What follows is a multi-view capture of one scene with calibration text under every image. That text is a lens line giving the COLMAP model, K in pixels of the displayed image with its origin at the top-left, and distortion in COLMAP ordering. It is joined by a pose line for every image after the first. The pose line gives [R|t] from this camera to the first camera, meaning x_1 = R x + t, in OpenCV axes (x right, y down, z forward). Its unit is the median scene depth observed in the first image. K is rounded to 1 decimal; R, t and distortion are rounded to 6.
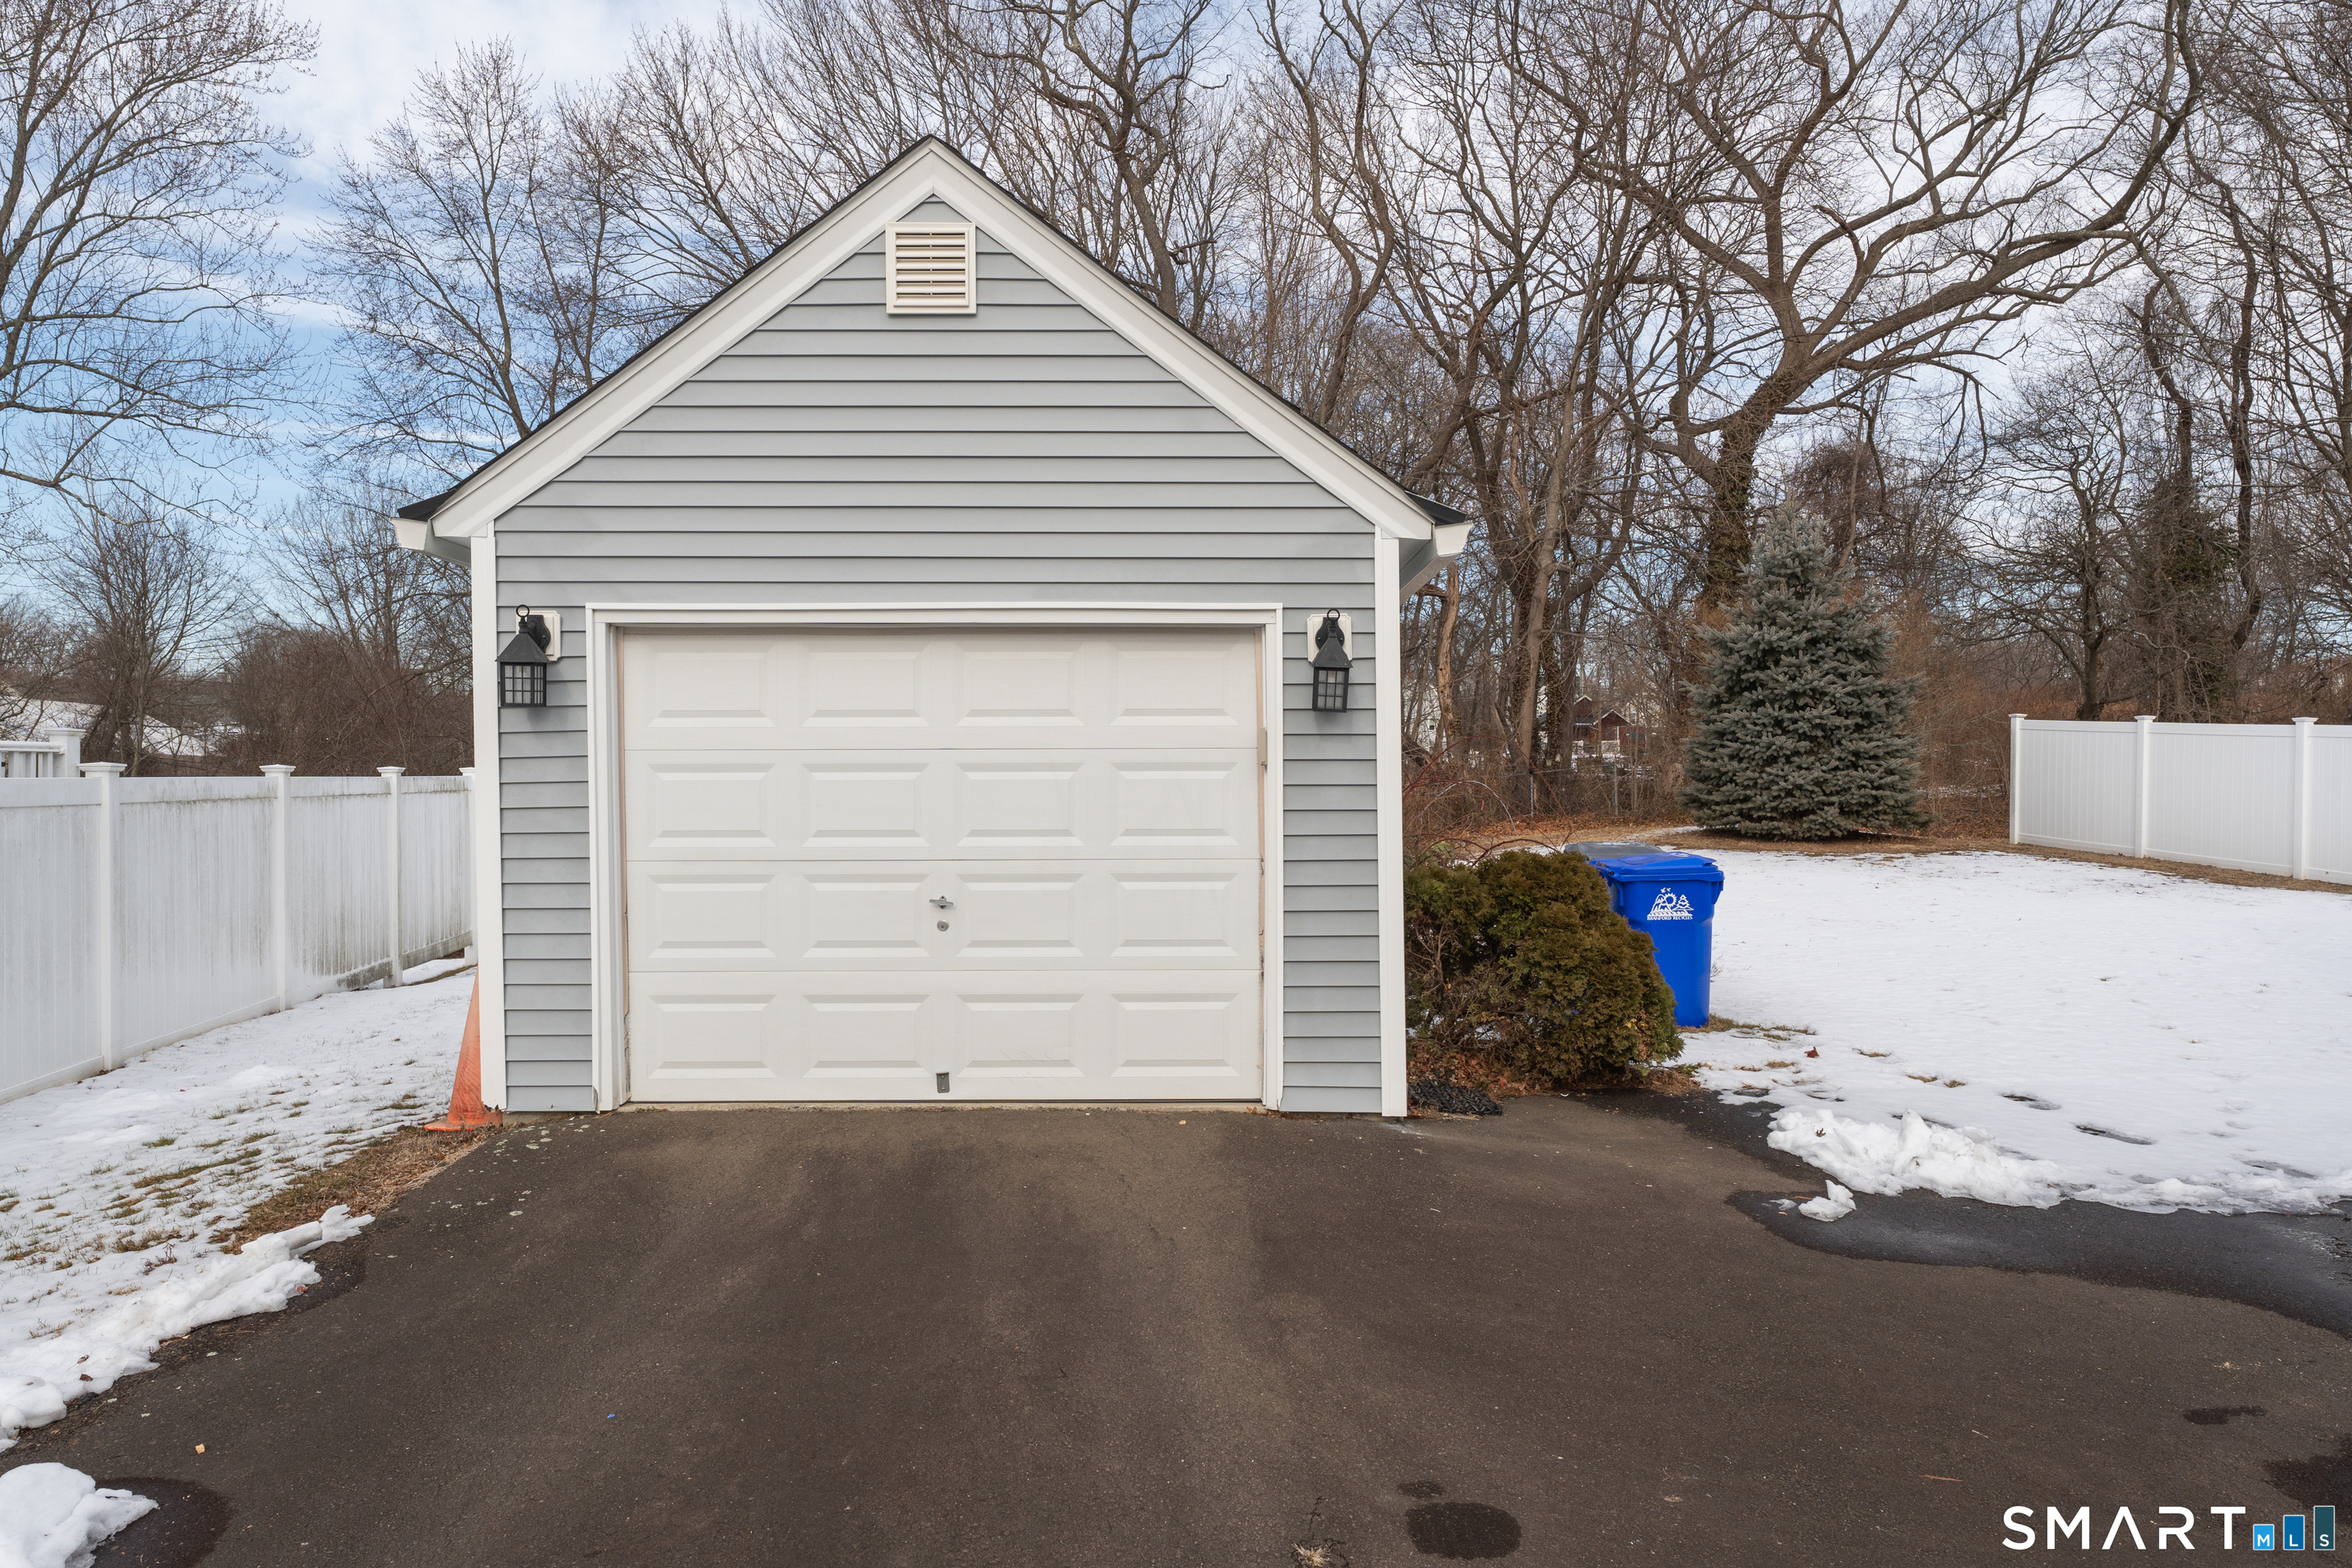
lens RADIAL K [[1559.3, 0, 1176.0], [0, 1559.3, 784.0], [0, 0, 1]] dist [0.001779, -0.003049]
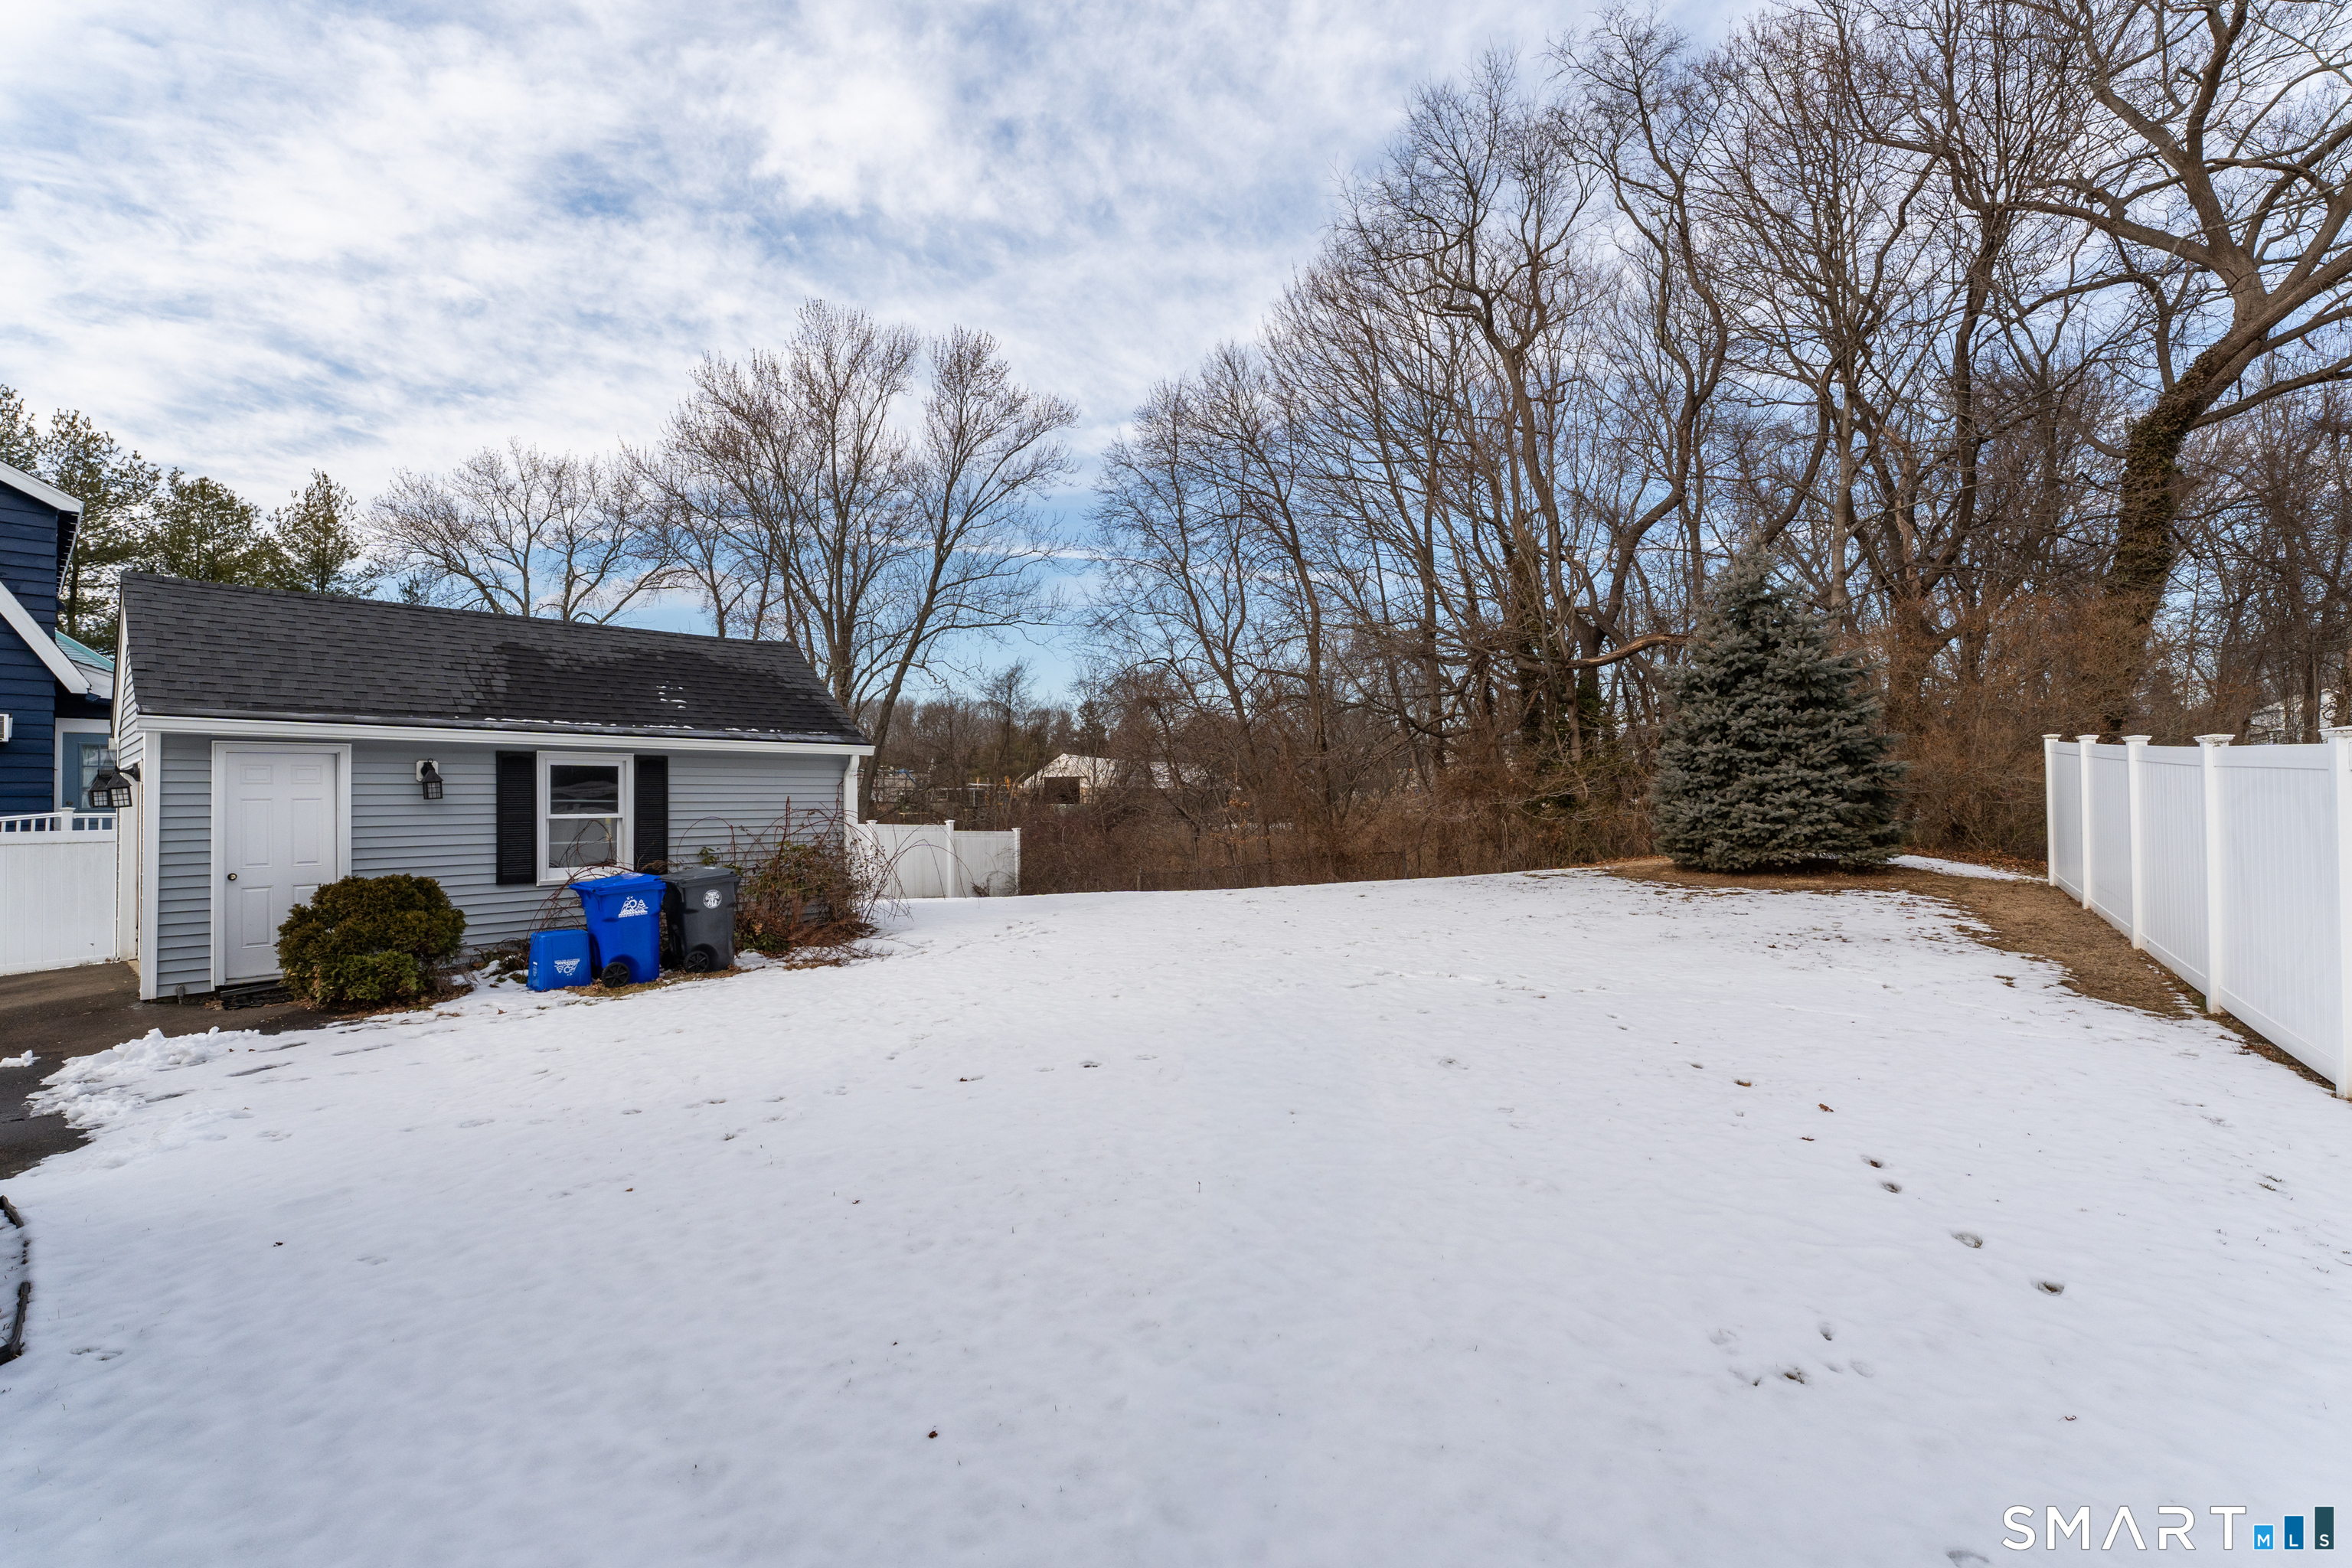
lens RADIAL K [[1059.9, 0, 1176.0], [0, 1059.9, 784.0], [0, 0, 1]] dist [-0.000336, -0.000010]
pose [[0.743482, -0.020115, -0.668454, 0.595815], [0.010473, 0.999775, -0.018437, -0.011993], [0.668674, 0.006707, 0.743525, 0.248677]]
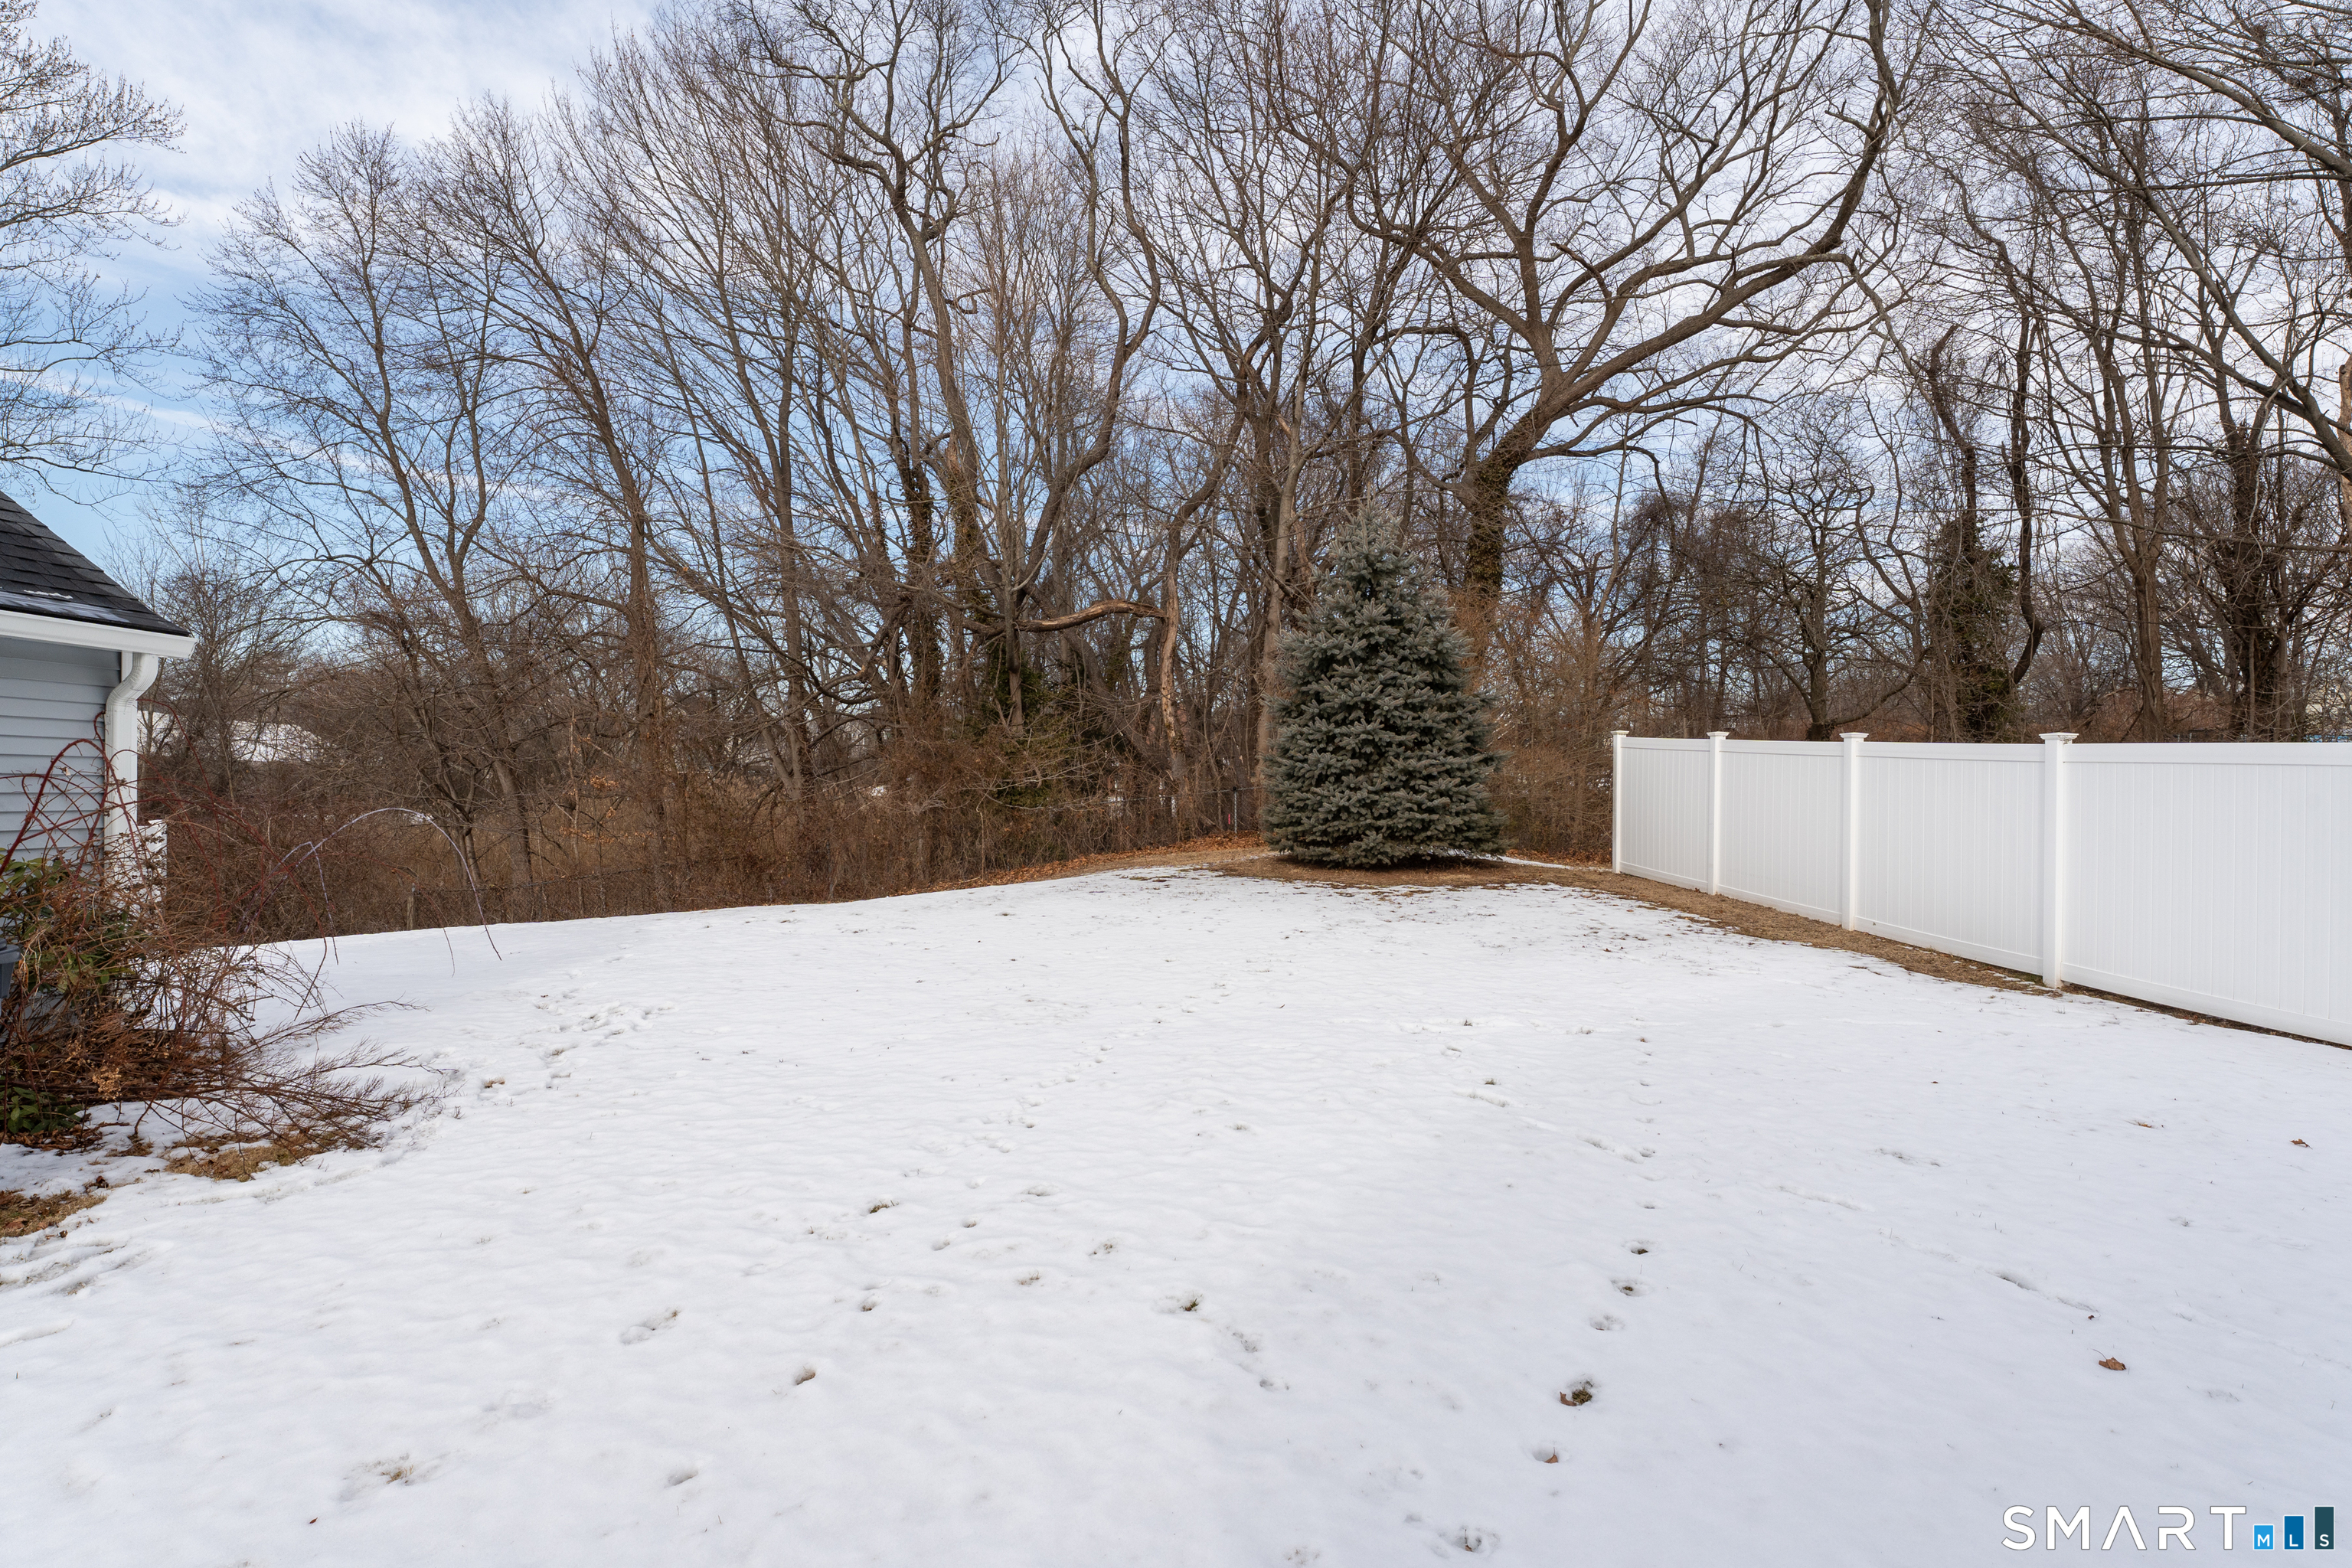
lens RADIAL K [[1228.5, 0, 1176.0], [0, 1228.5, 784.0], [0, 0, 1]] dist [0.001083, 0.001702]
pose [[0.998592, 0.006510, -0.052646, 0.331547], [-0.006755, 0.999967, -0.004485, -0.008670], [0.052615, 0.004835, 0.998603, 0.275984]]
